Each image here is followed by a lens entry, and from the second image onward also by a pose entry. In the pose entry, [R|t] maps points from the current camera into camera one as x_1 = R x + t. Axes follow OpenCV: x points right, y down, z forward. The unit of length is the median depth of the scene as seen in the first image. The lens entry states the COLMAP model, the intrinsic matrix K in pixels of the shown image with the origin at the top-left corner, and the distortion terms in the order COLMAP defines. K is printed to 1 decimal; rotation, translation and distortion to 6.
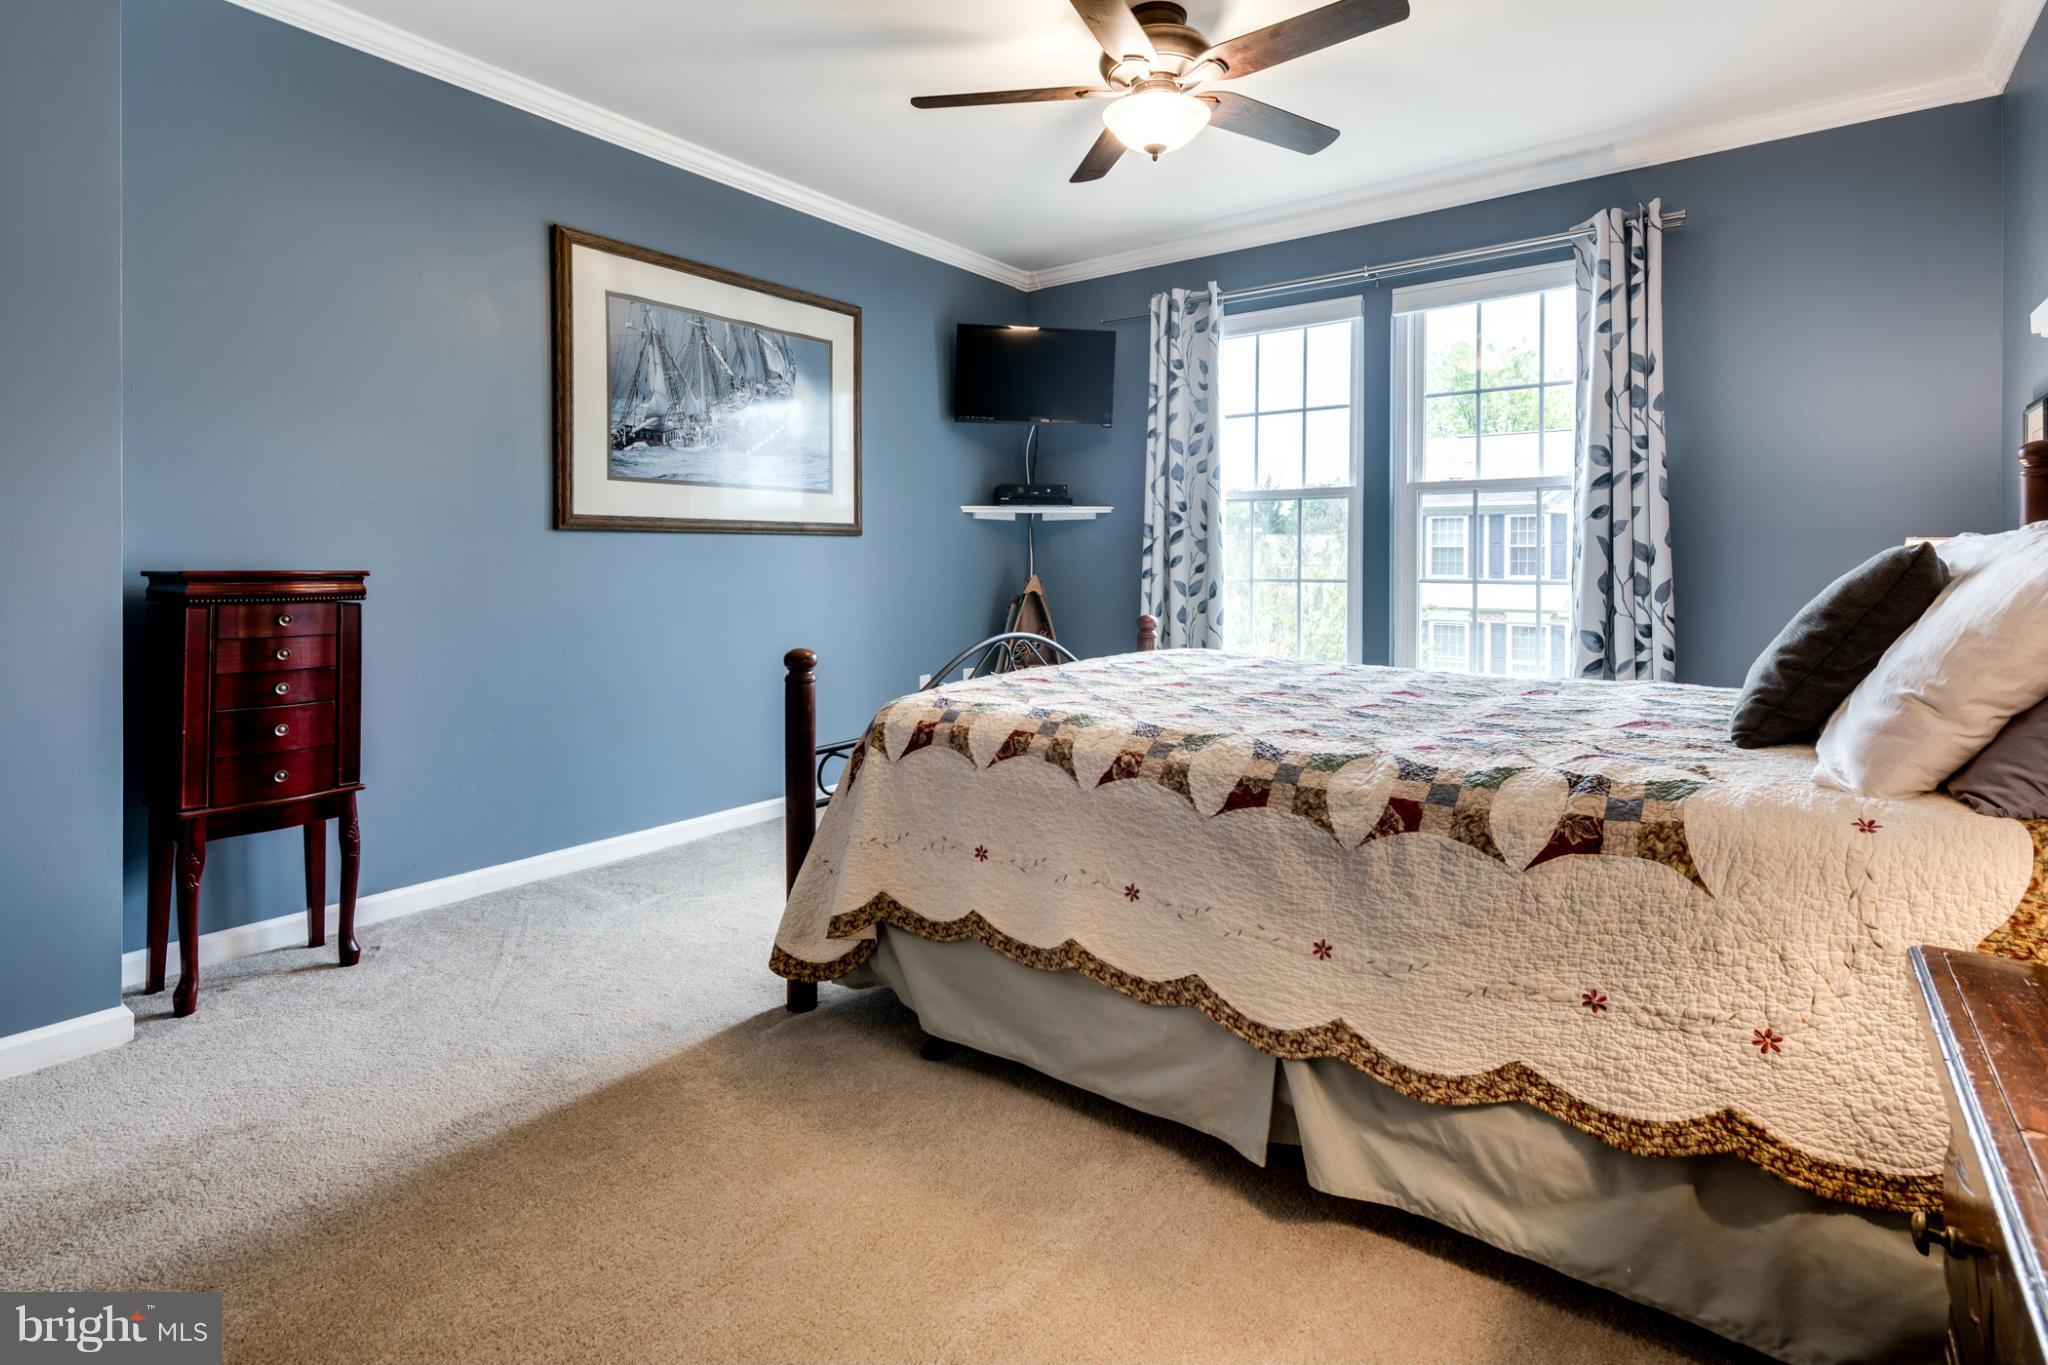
lens RADIAL K [[983.0, 0, 1018.1], [0, 983.0, 562.9], [0, 0, 1]] dist [0.018771, -0.008967]
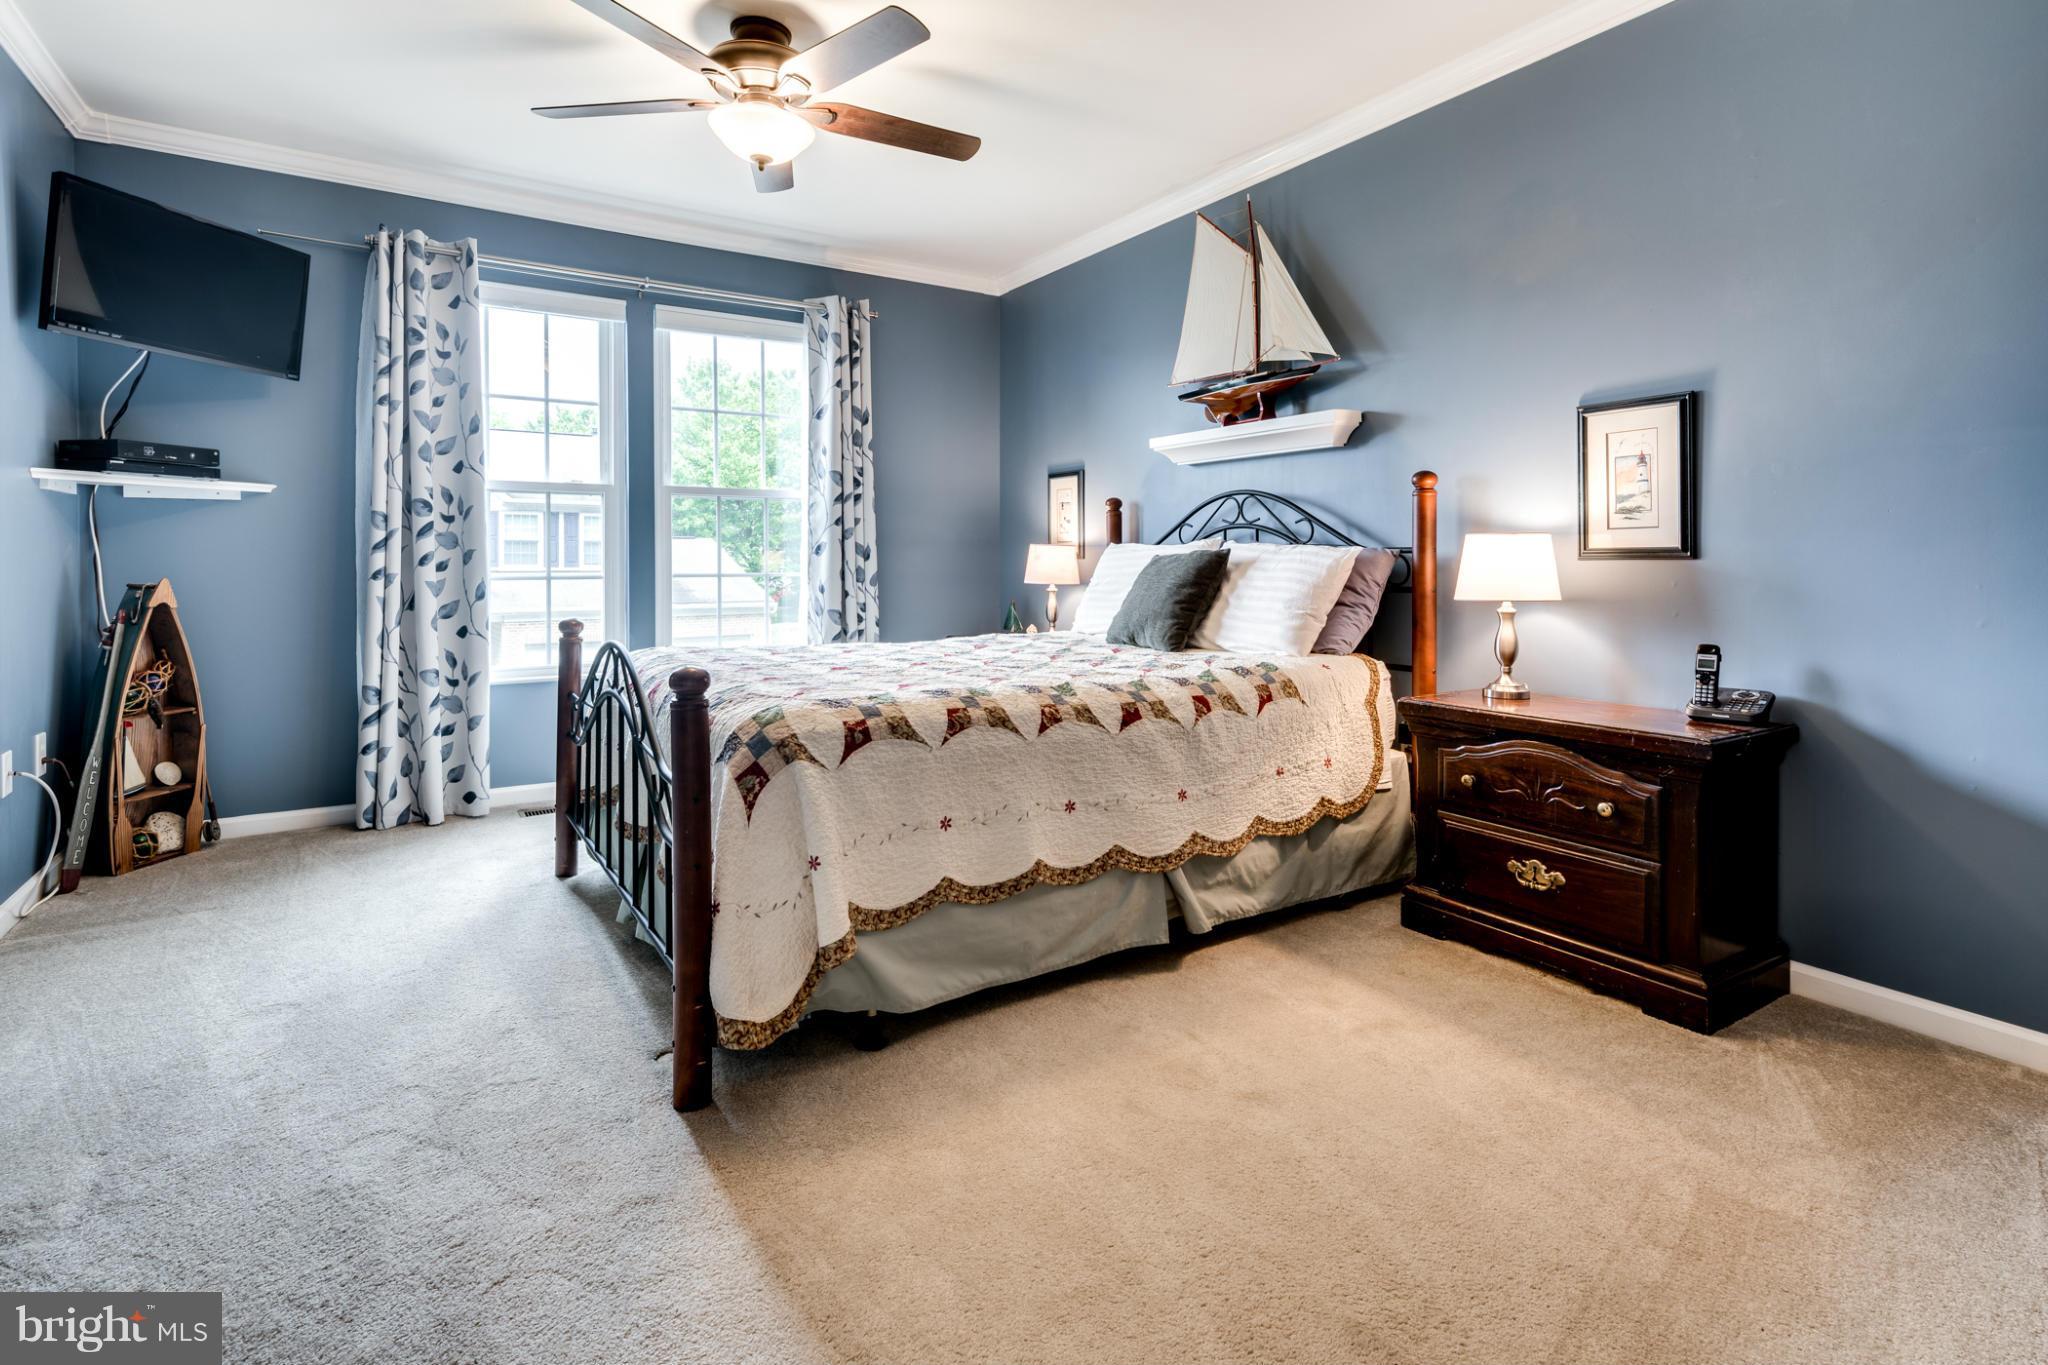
lens RADIAL K [[983.0, 0, 1018.1], [0, 983.0, 562.9], [0, 0, 1]] dist [0.018771, -0.008967]
pose [[0.352042, -0.006441, 0.935962, -0.591000], [0.002297, 0.999979, 0.006018, -0.001791], [-0.935981, 0.000031, 0.352050, 0.305587]]
